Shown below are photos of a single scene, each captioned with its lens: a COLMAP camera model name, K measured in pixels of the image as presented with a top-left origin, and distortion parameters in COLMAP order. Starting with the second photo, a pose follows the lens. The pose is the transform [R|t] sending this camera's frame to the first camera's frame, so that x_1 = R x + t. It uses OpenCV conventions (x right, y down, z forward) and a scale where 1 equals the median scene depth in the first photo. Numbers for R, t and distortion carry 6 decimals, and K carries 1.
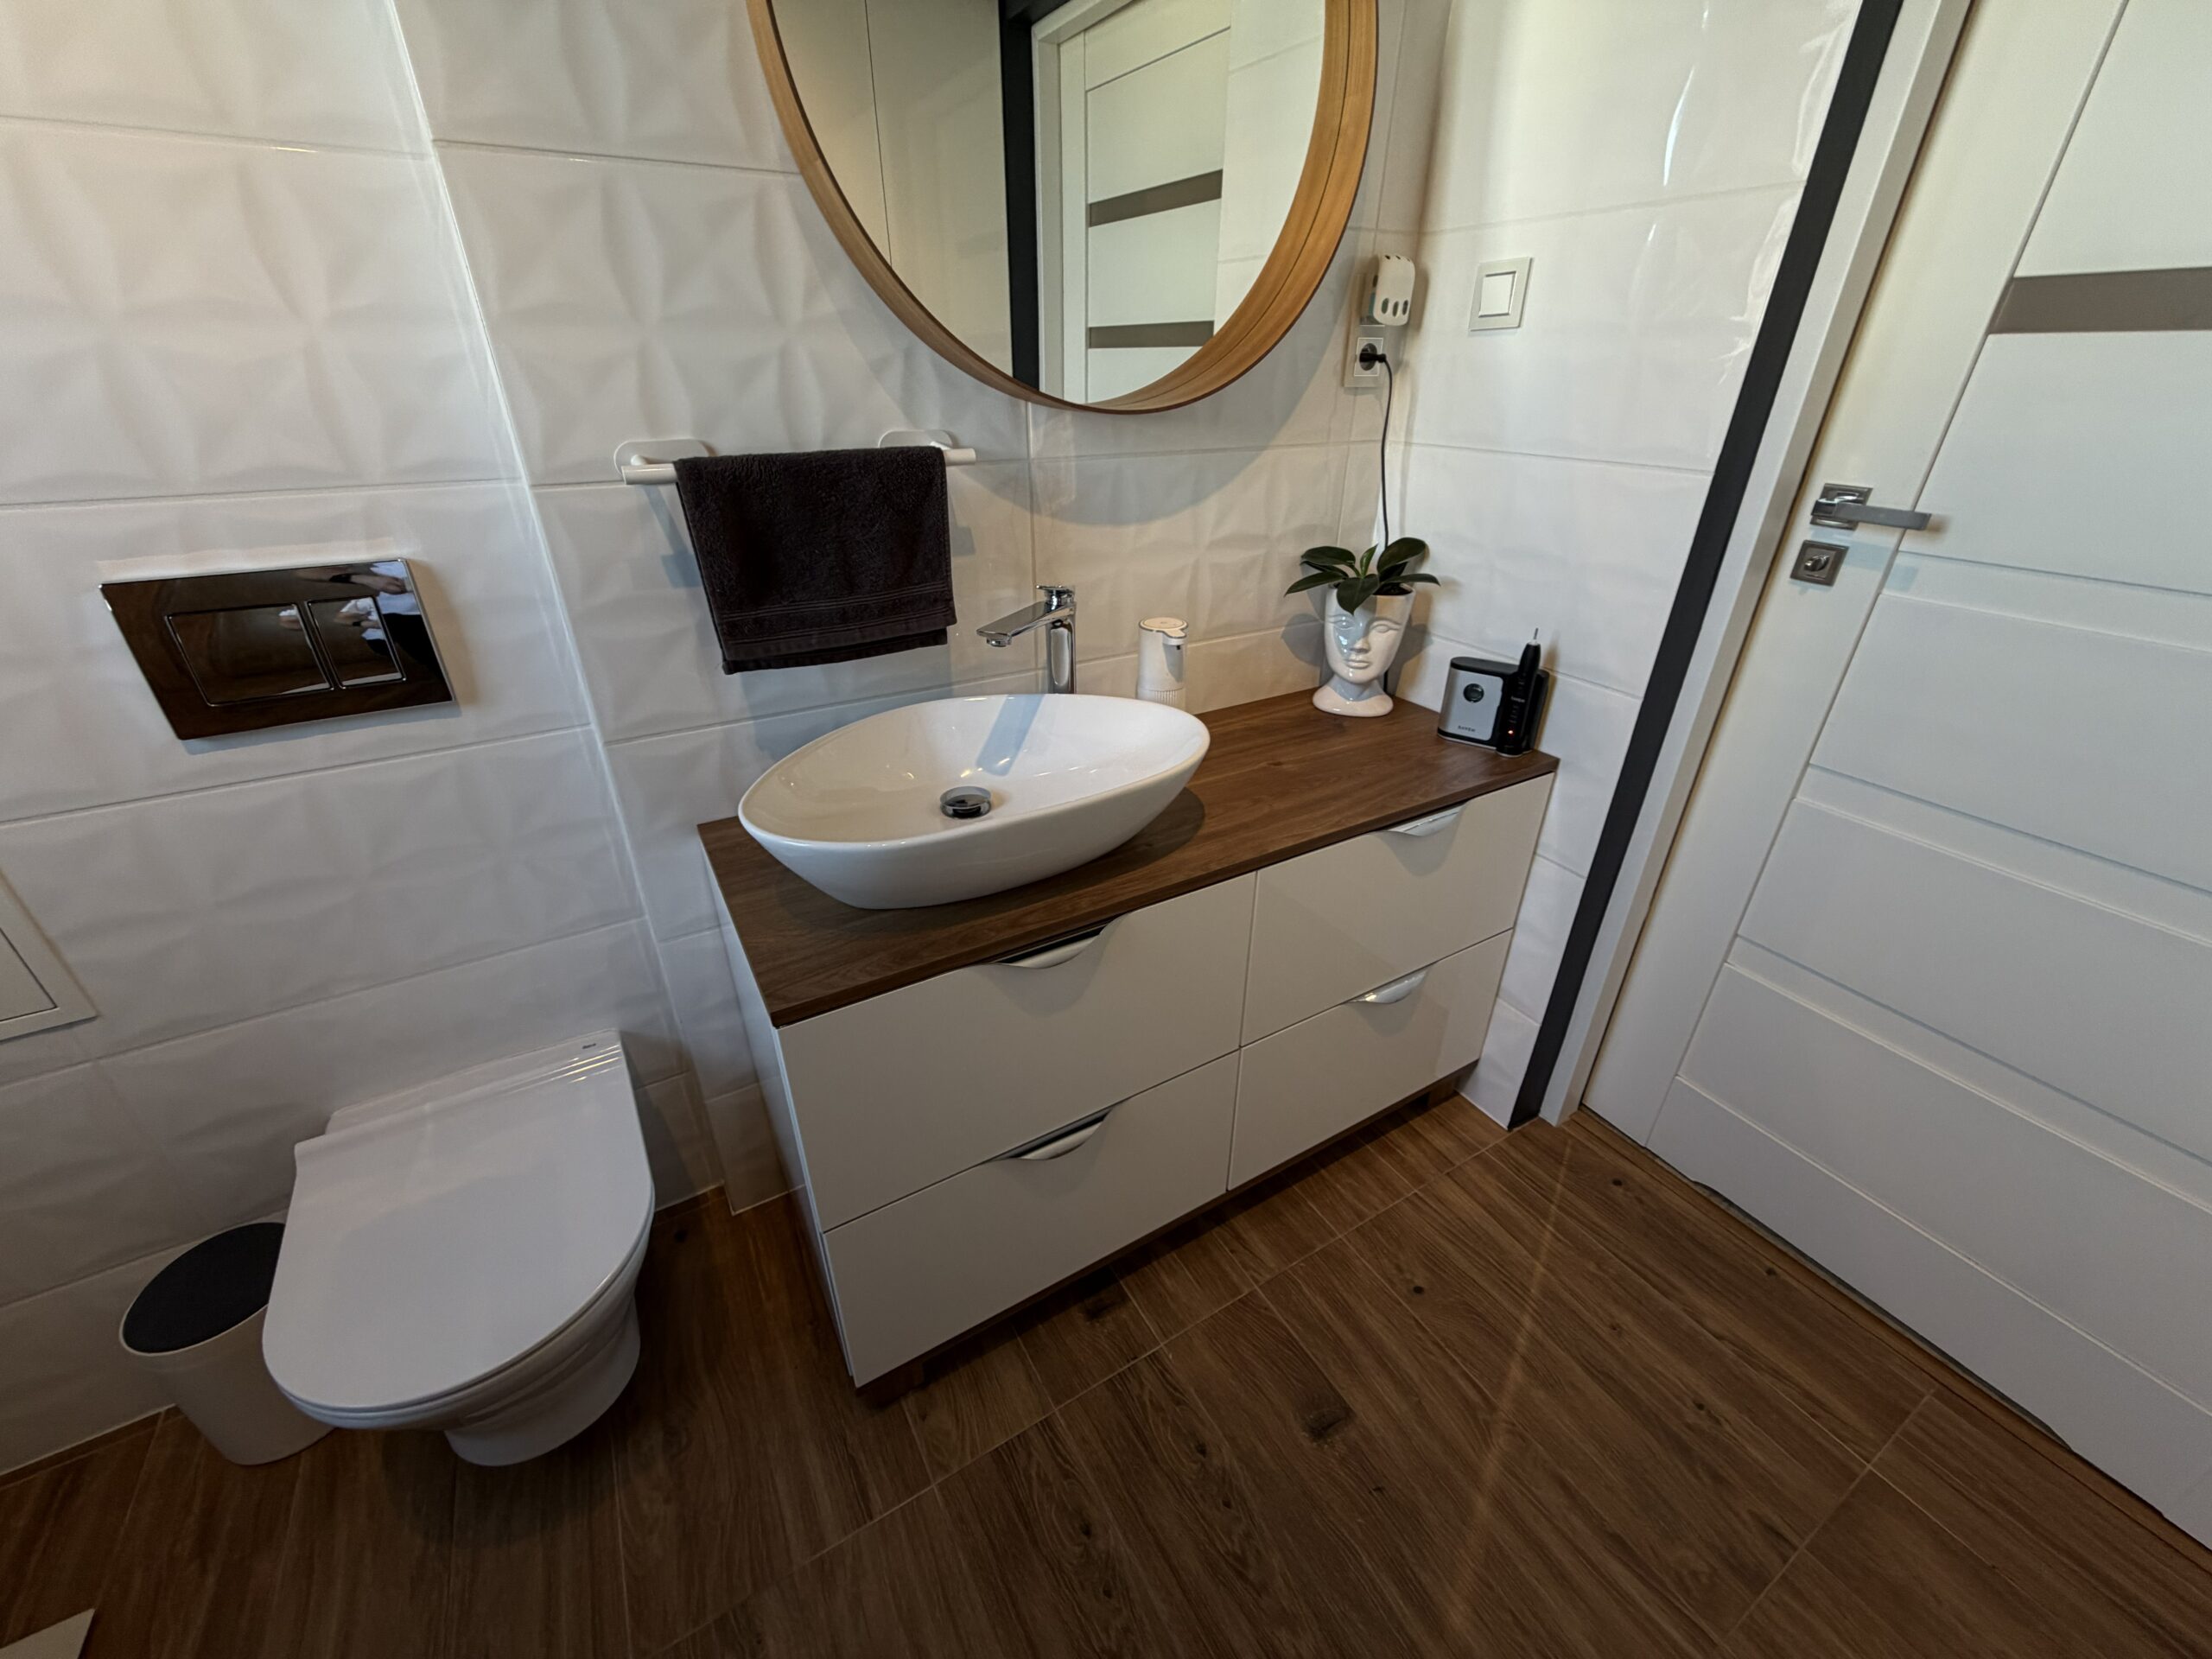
lens RADIAL K [[883.0, 0, 1105.6], [0, 883.0, 818.6], [0, 0, 1]] dist [0.000548, 0.000400]
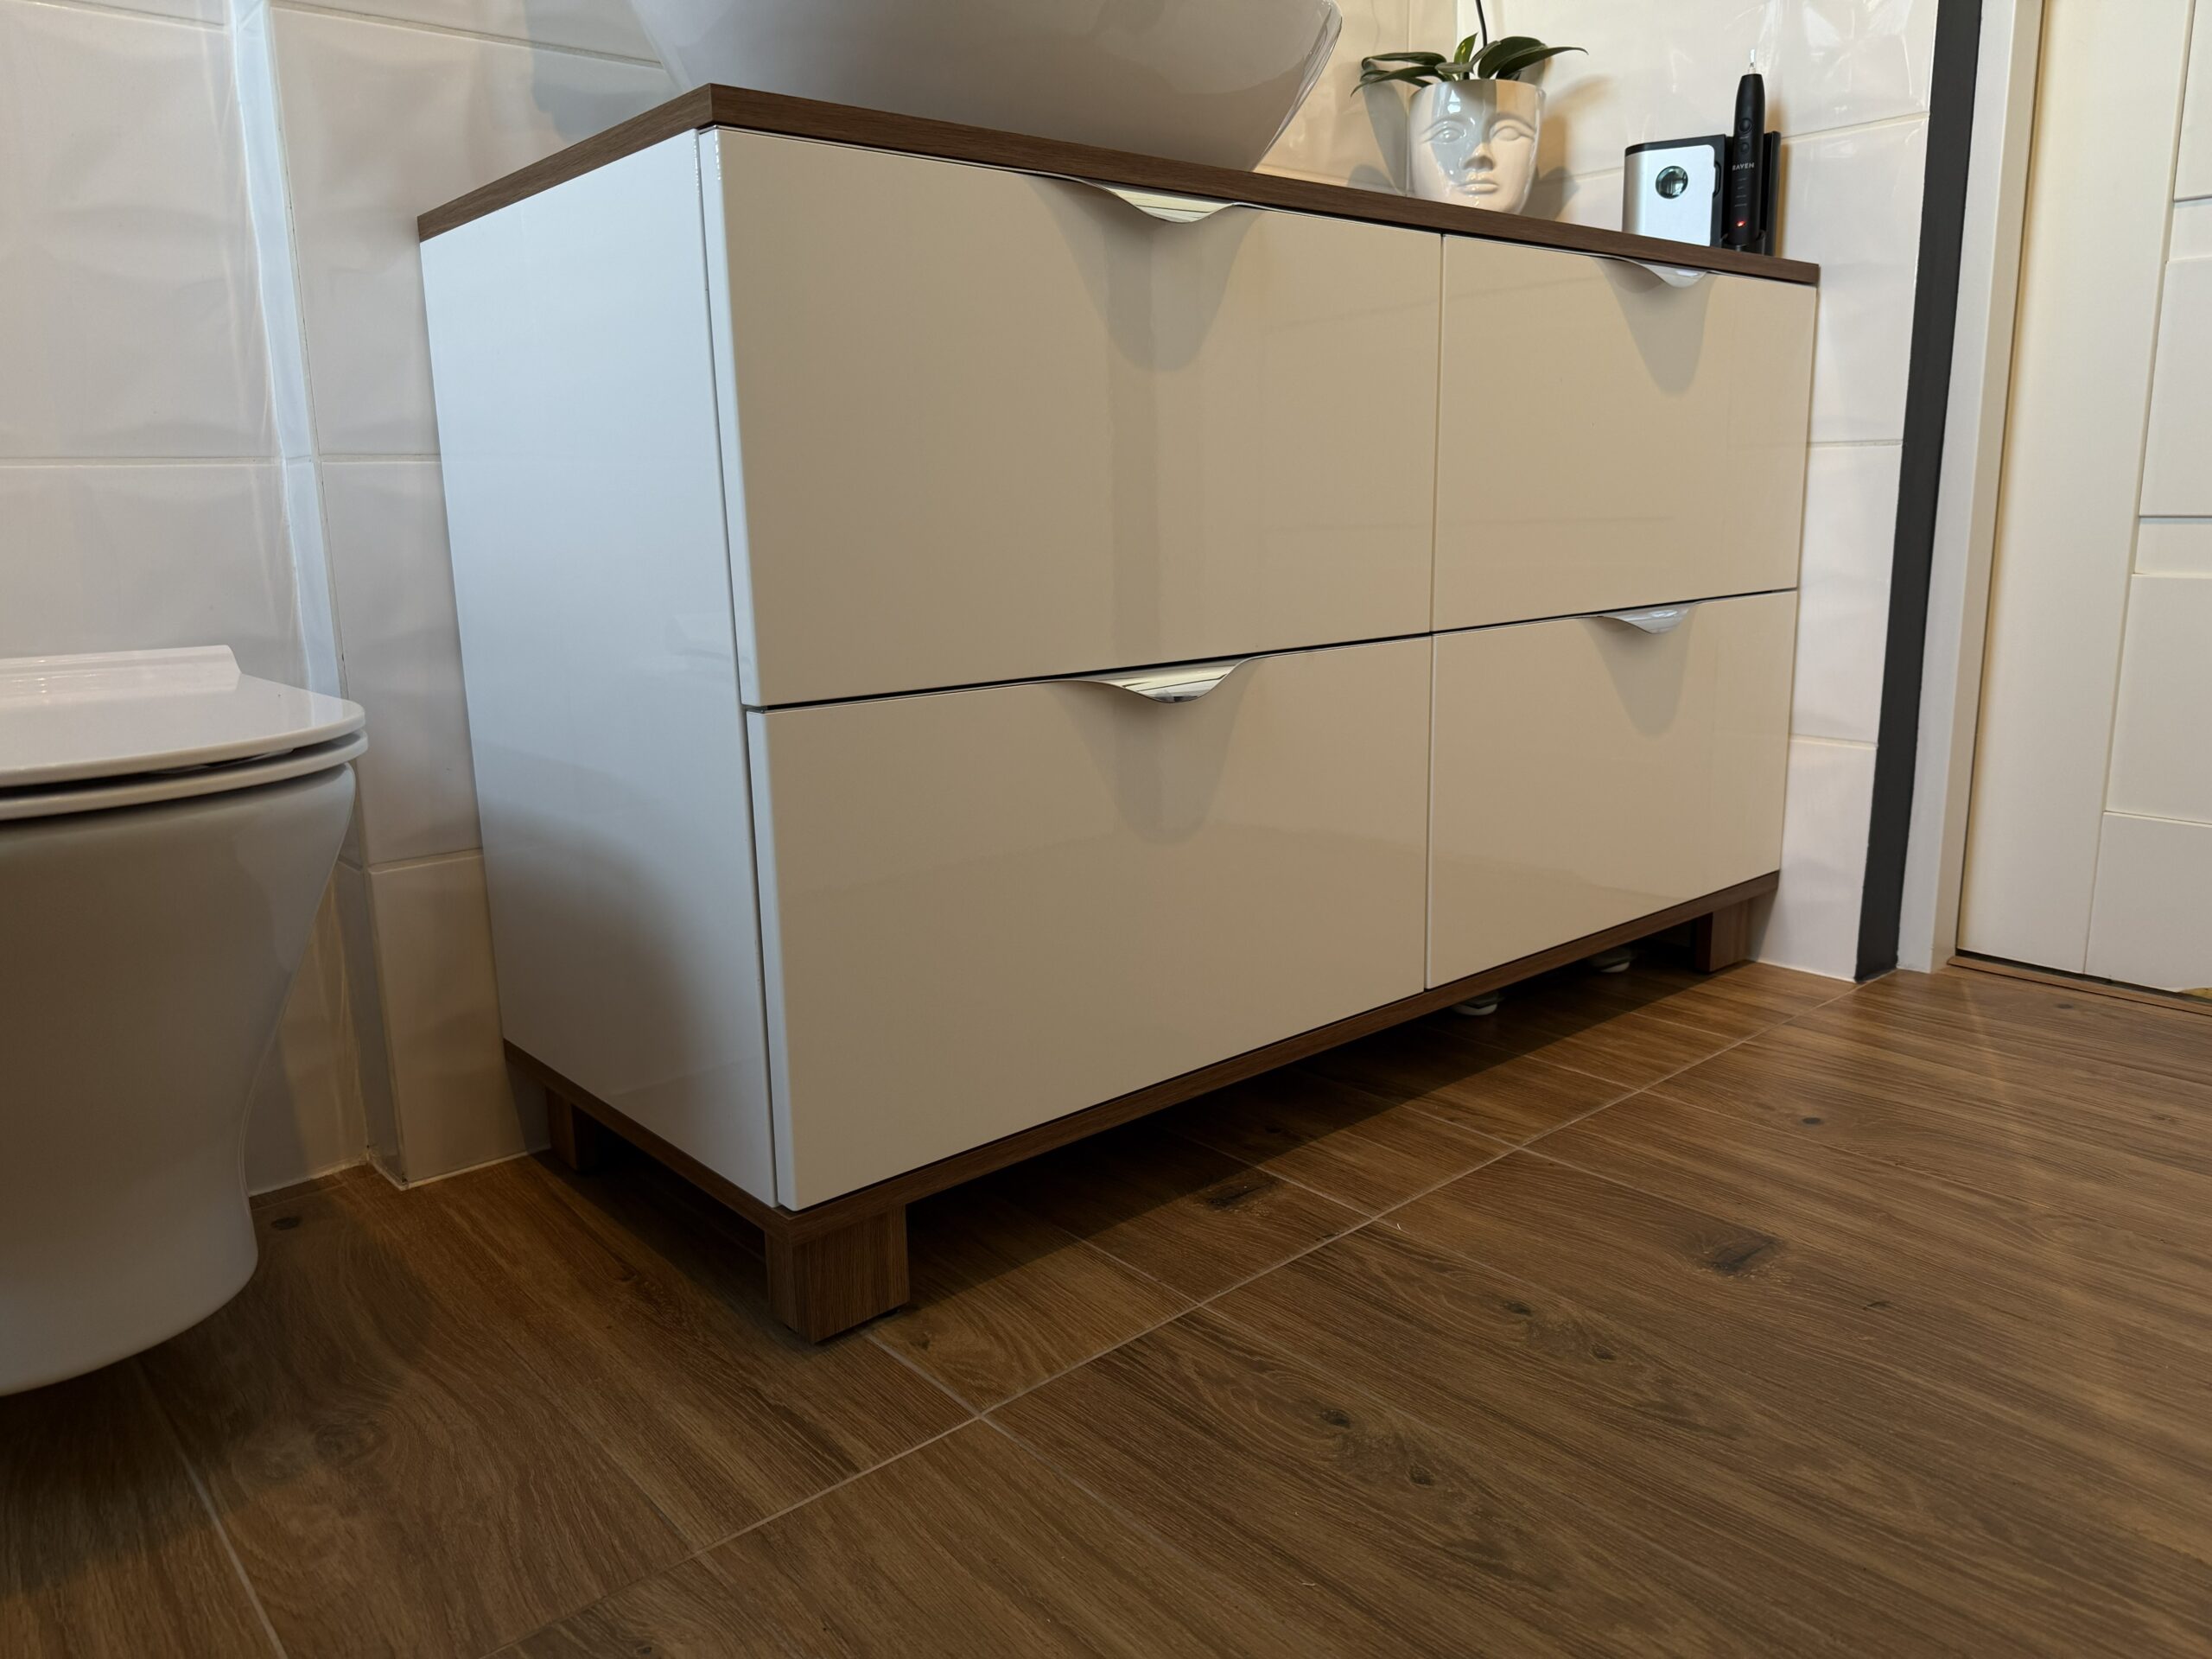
lens RADIAL K [[1578.1, 0, 1098.4], [0, 1578.1, 829.9], [0, 0, 1]] dist [-0.000520, -0.014749]
pose [[0.983643, -0.058495, 0.170366, -0.219333], [0.104296, 0.956086, -0.273902, 0.602587], [-0.146863, 0.287190, 0.946548, 0.131660]]
